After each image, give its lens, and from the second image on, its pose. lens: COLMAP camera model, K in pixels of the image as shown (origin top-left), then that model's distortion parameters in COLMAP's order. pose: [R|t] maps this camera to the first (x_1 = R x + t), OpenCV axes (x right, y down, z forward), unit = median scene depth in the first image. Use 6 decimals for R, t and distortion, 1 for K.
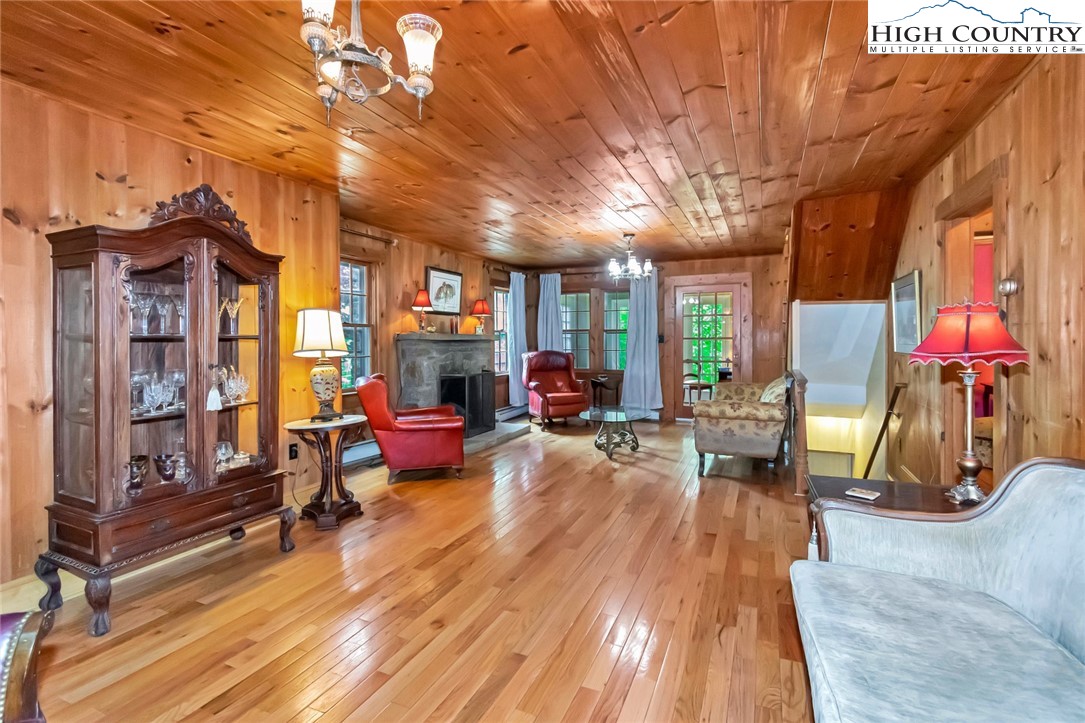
lens RADIAL K [[491.1, 0, 542.5], [0, 491.1, 354.6], [0, 0, 1]] dist [0.001181, 0.000043]
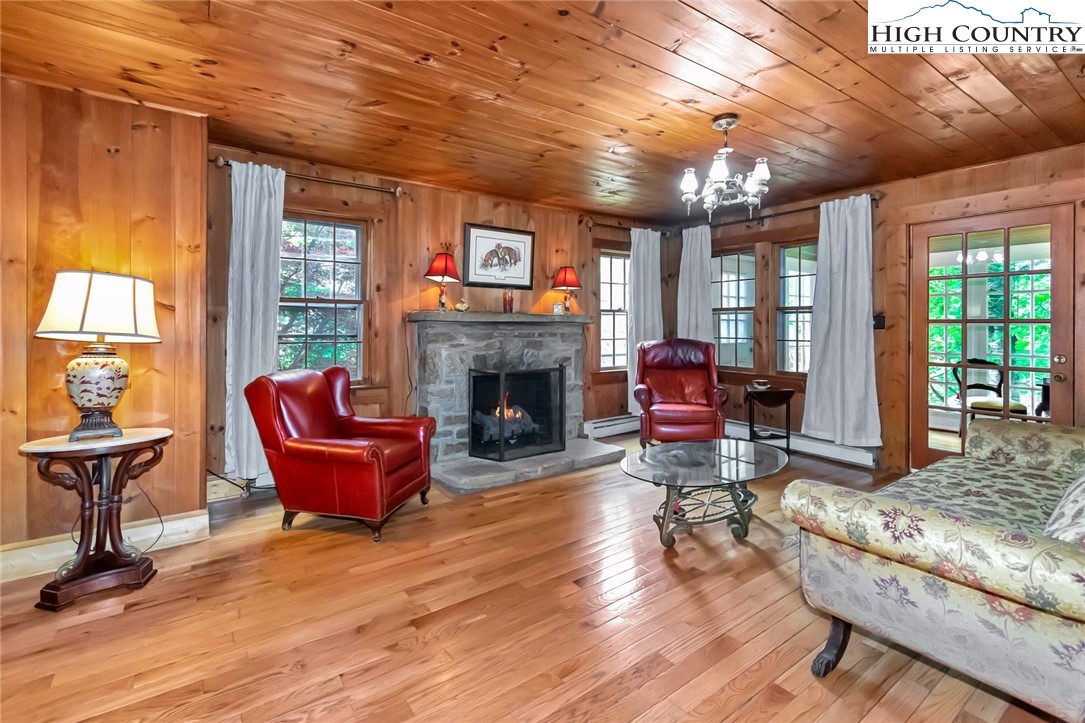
lens RADIAL K [[488.1, 0, 543.4], [0, 488.1, 331.2], [0, 0, 1]] dist [0.003033, 0.000044]
pose [[0.863756, 0.011656, -0.503775, 0.231754], [-0.020139, 0.999732, -0.011399, -0.008490], [0.503508, 0.019991, 0.863759, 0.397365]]
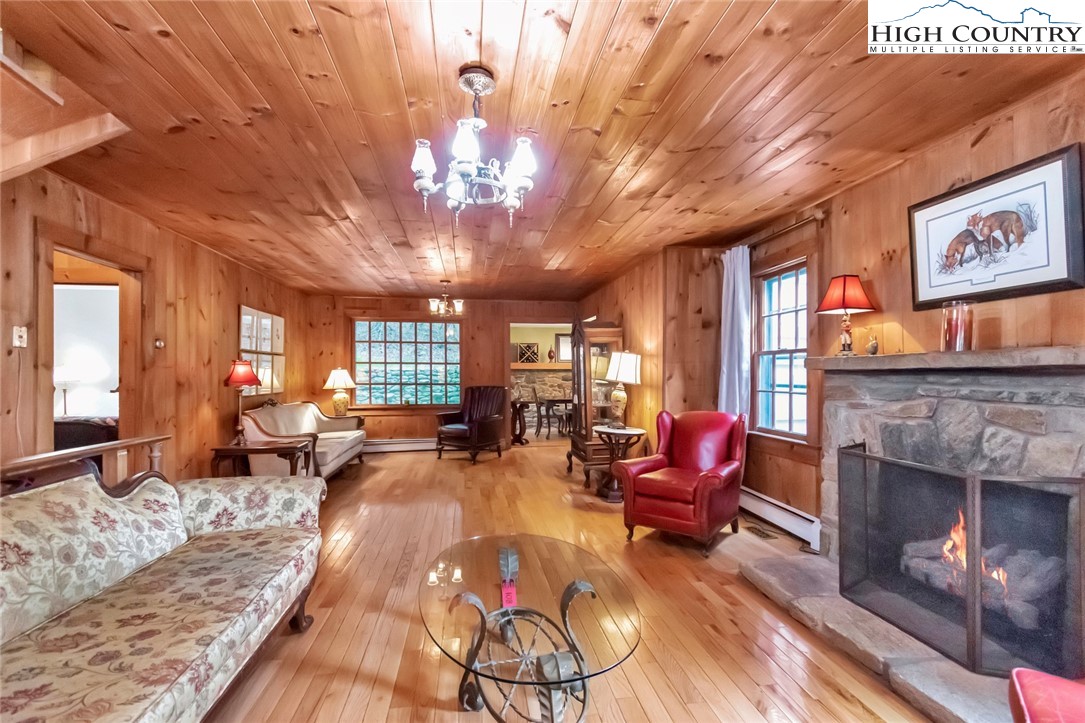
lens RADIAL K [[477.9, 0, 548.7], [0, 477.9, 370.7], [0, 0, 1]] dist [0.000477, -0.000004]
pose [[-0.829484, 0.003762, -0.558517, 0.277766], [-0.008152, 0.999789, 0.018842, -0.032177], [0.558471, 0.020182, -0.829279, 1.122565]]
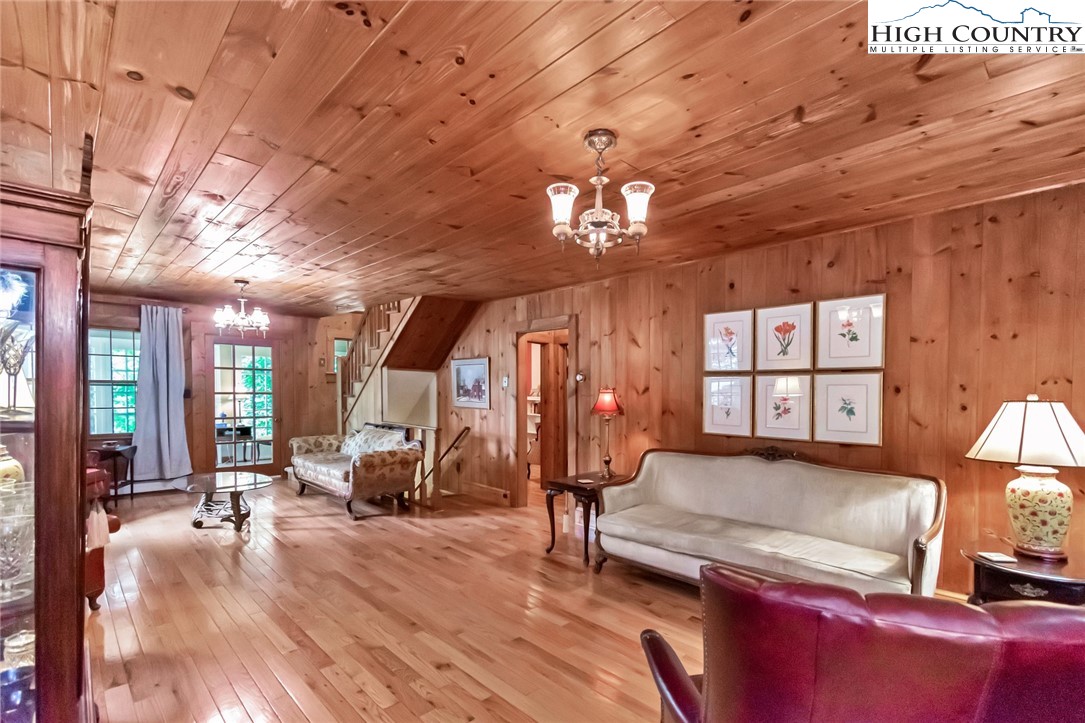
lens RADIAL K [[493.7, 0, 544.1], [0, 493.7, 402.3], [0, 0, 1]] dist [0.000841, 0.000021]
pose [[0.361558, -0.011624, 0.932277, -0.406955], [0.013459, 0.999883, 0.007247, -0.017791], [-0.932252, 0.009927, 0.361673, 0.133460]]
